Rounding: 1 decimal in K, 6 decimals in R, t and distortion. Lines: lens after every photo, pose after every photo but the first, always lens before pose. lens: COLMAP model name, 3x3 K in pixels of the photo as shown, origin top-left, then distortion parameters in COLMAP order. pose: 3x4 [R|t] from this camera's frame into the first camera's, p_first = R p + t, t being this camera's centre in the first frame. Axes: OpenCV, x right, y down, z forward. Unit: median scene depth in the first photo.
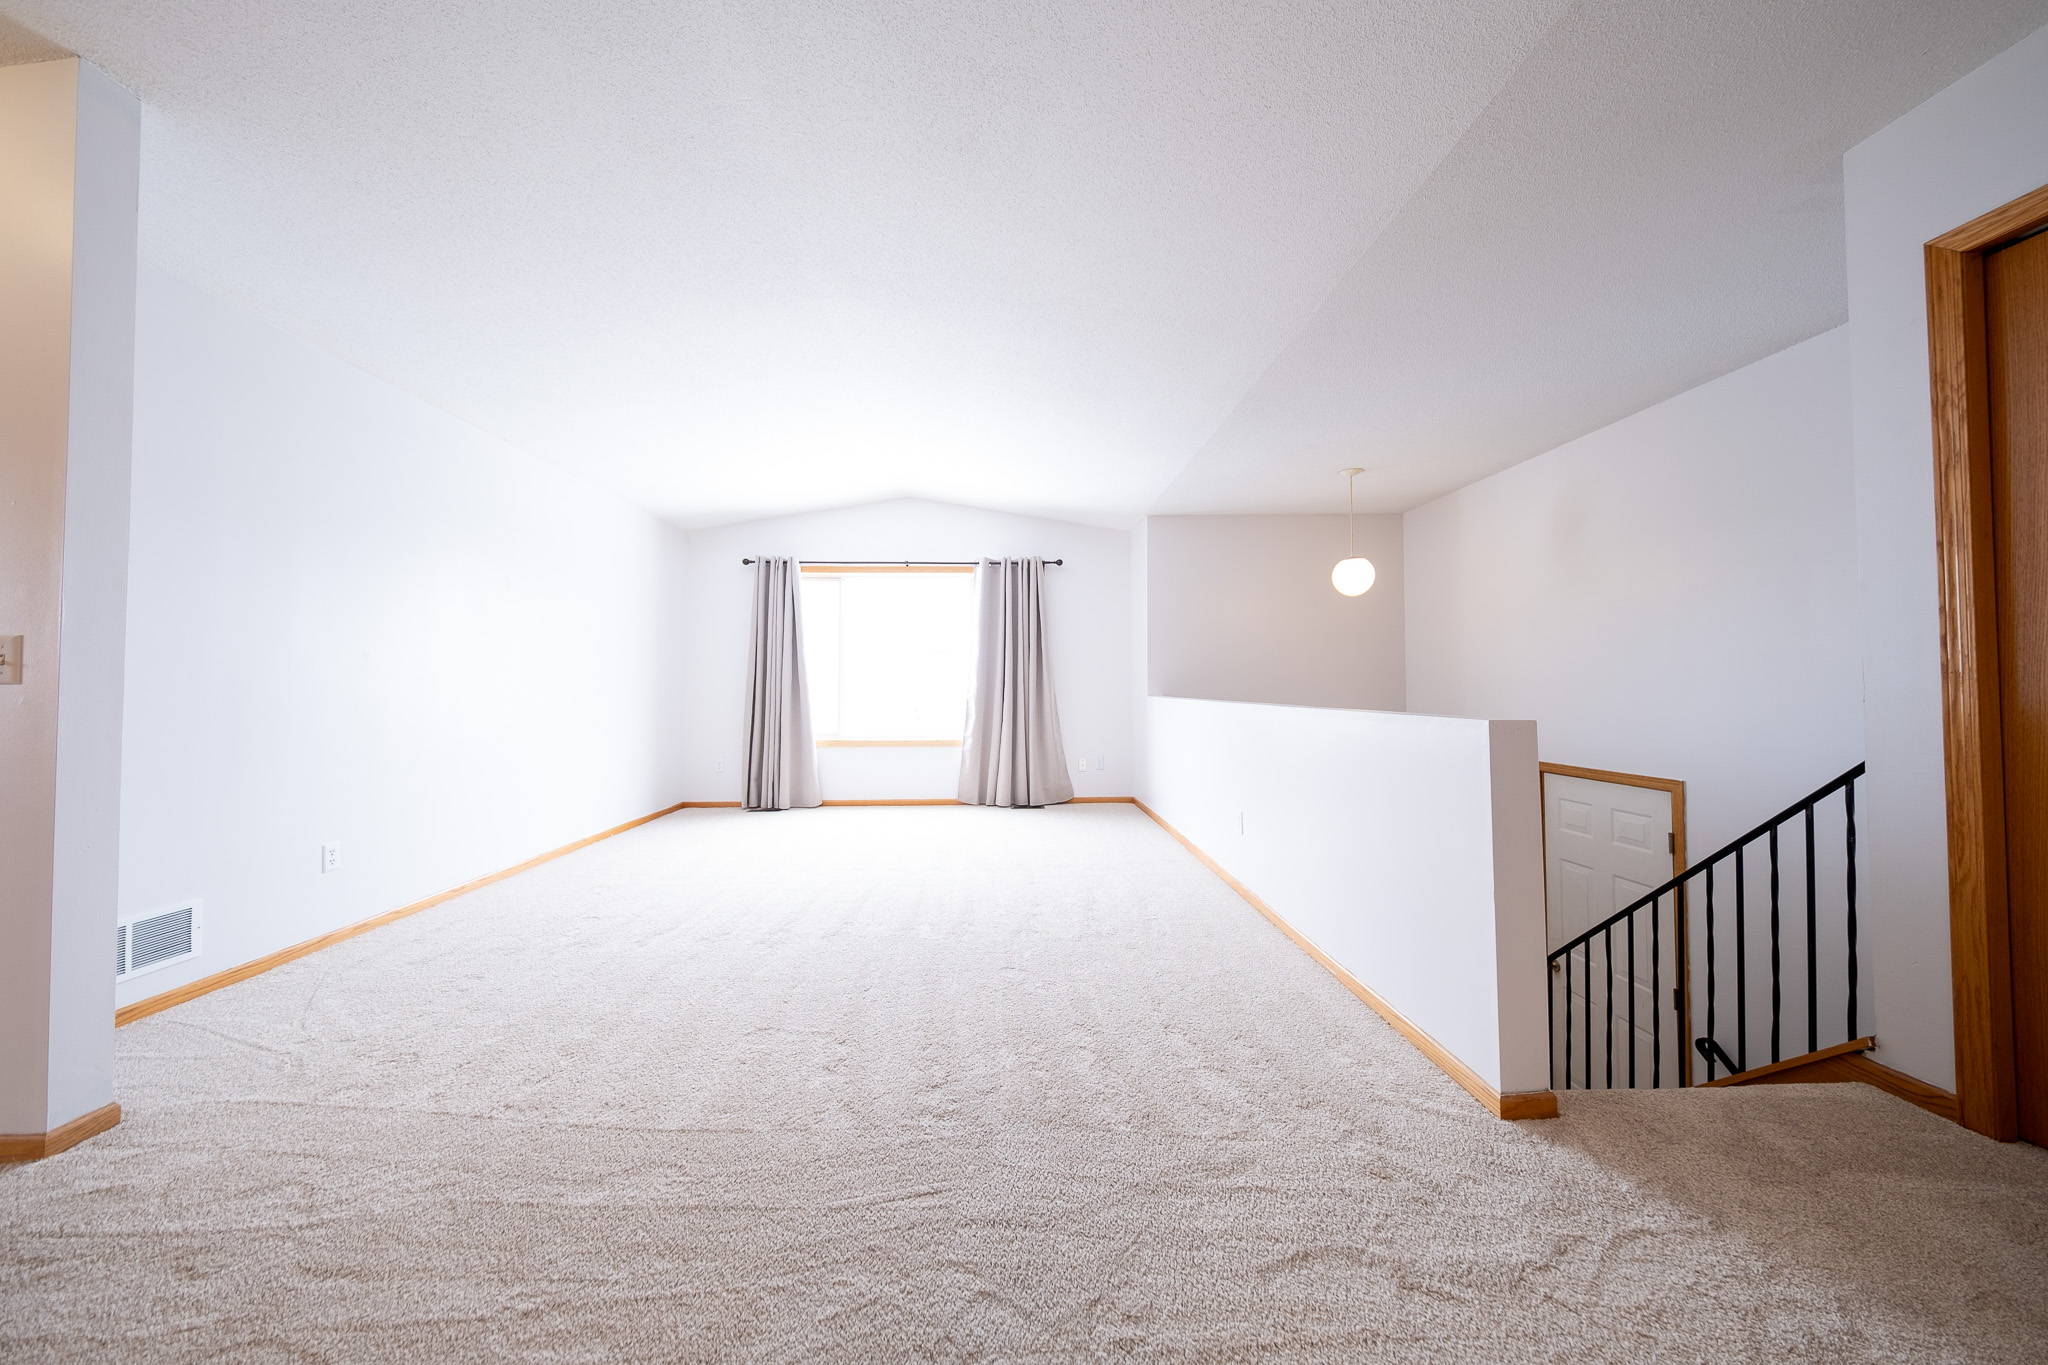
lens RADIAL K [[683.0, 0, 1024.5], [0, 683.0, 672.8], [0, 0, 1]] dist [-0.001156, -0.000077]
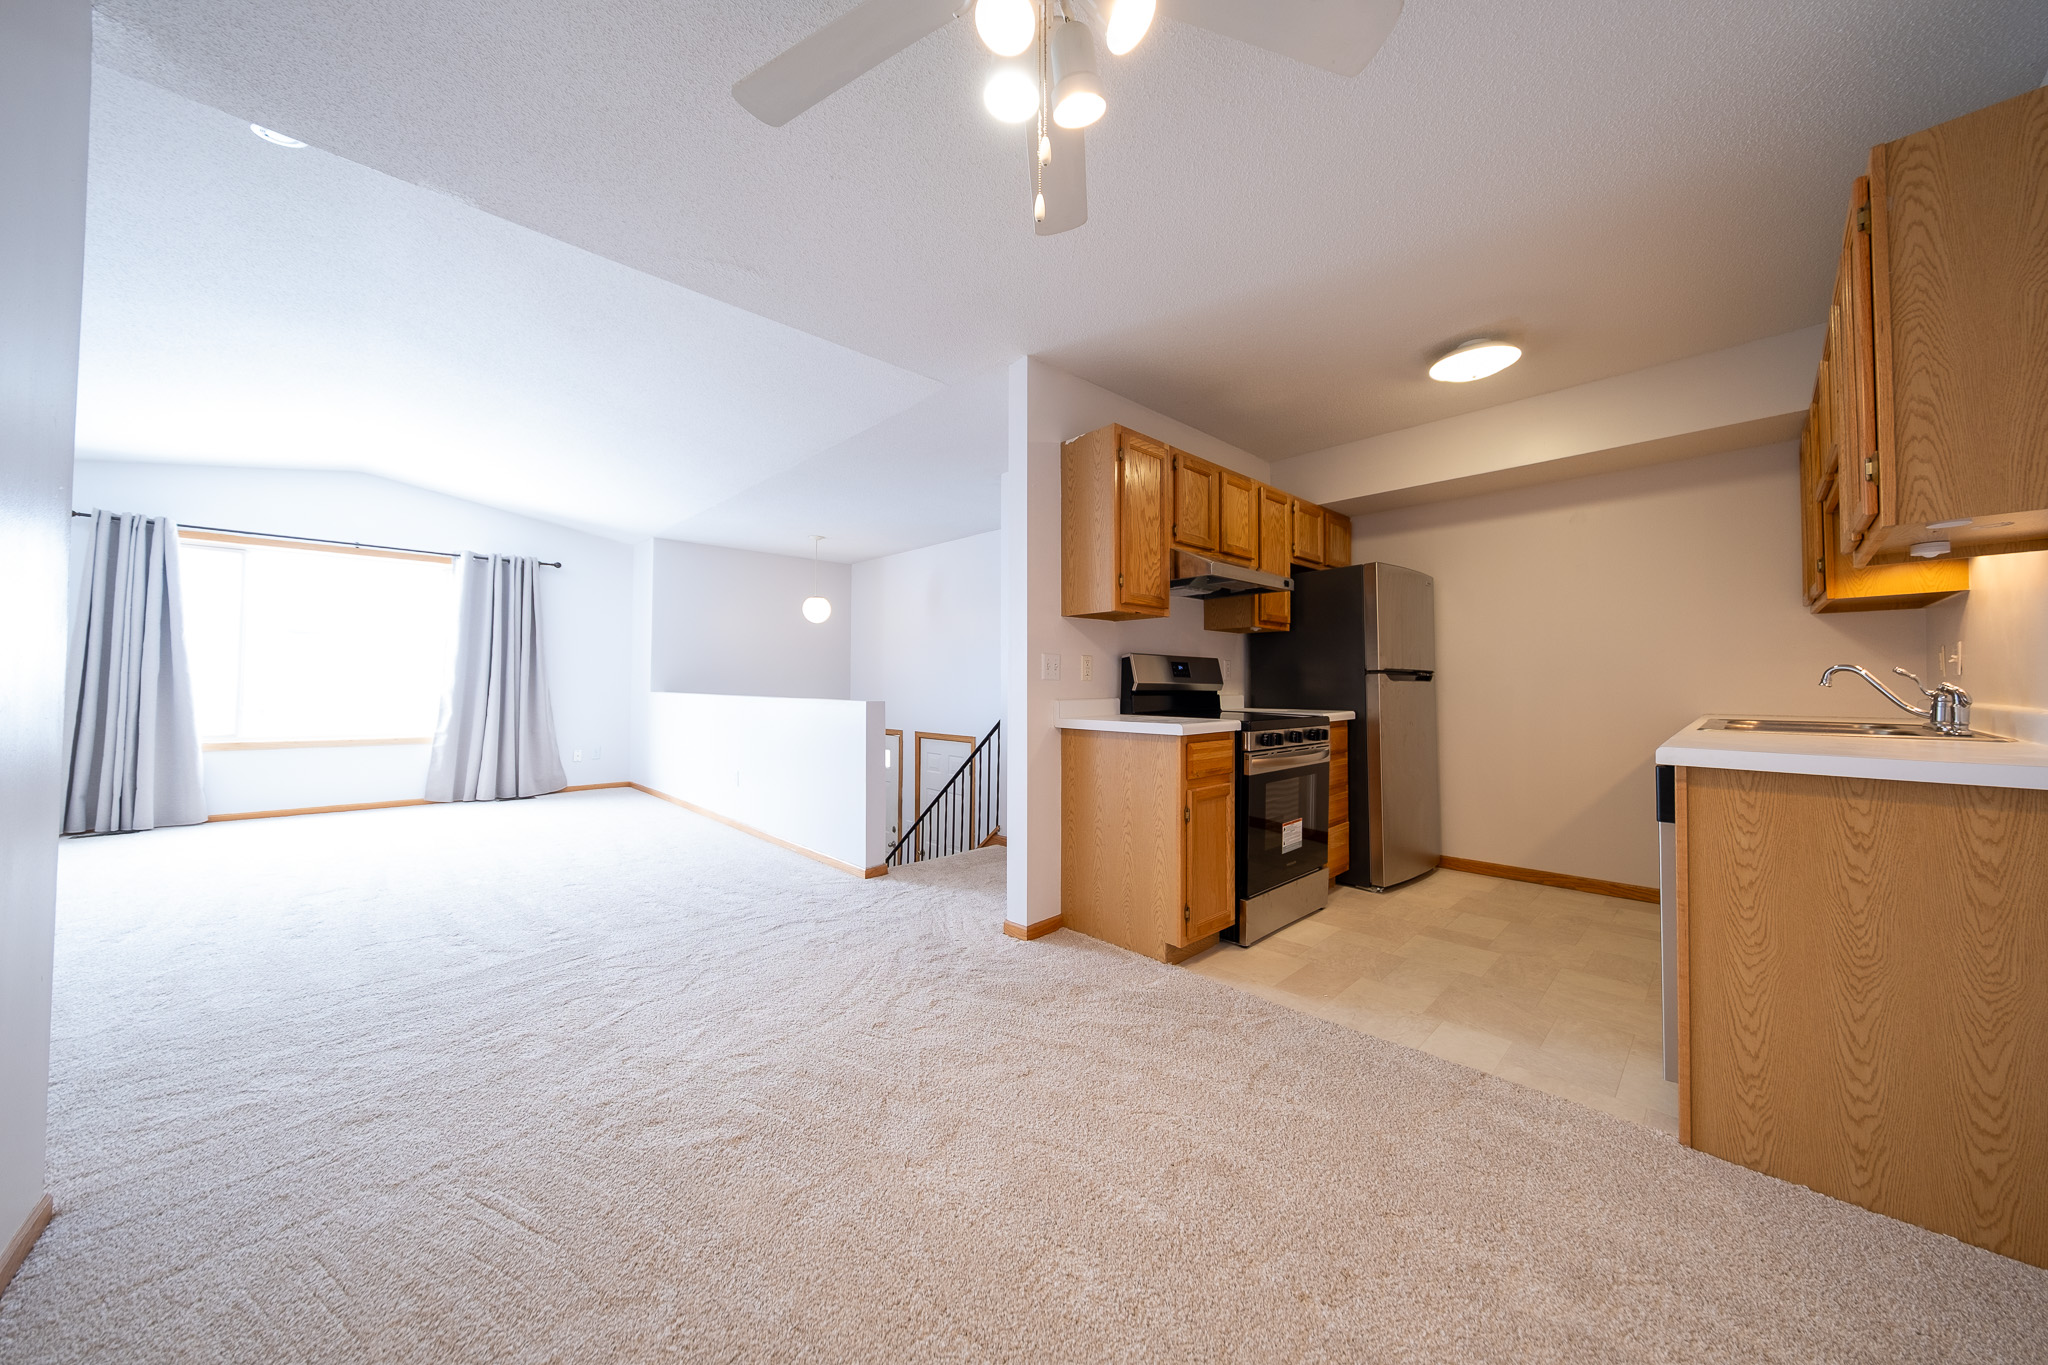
lens RADIAL K [[682.4, 0, 1013.2], [0, 682.4, 673.0], [0, 0, 1]] dist [0.000781, -0.000043]
pose [[0.750667, 0.021960, 0.660316, -0.118562], [-0.024243, 0.999690, -0.005686, -0.005666], [-0.660236, -0.011740, 0.750967, -0.274103]]
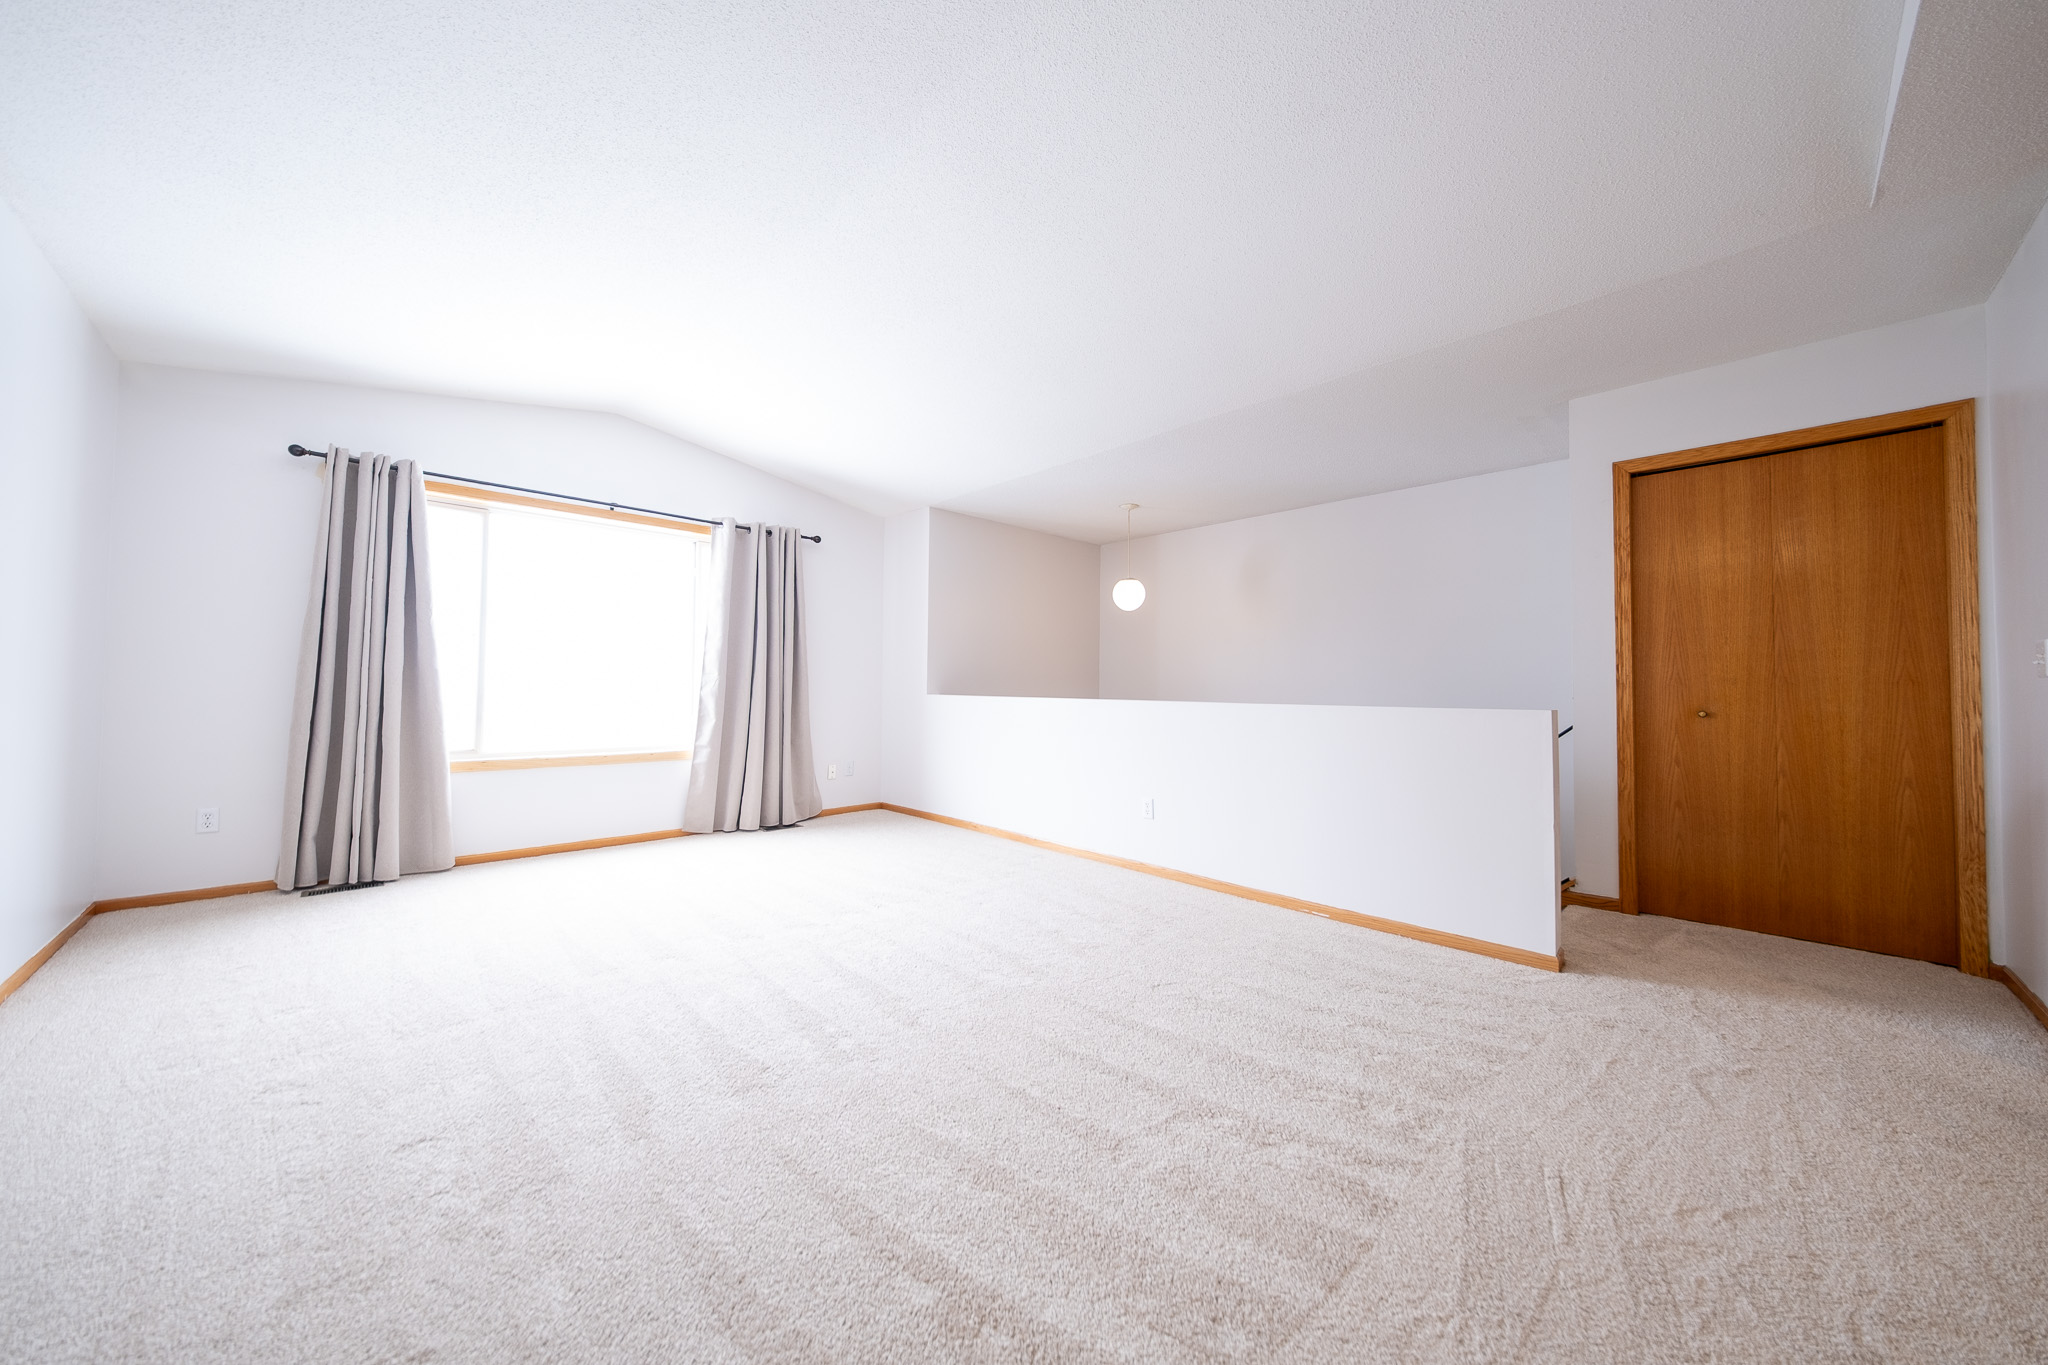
lens RADIAL K [[683.0, 0, 1024.5], [0, 683.0, 672.8], [0, 0, 1]] dist [-0.001156, -0.000077]
pose [[0.744209, 0.026621, 0.667416, -0.339115], [-0.026712, 0.999592, -0.010085, 0.009336], [-0.667412, -0.010322, 0.744617, 0.186747]]
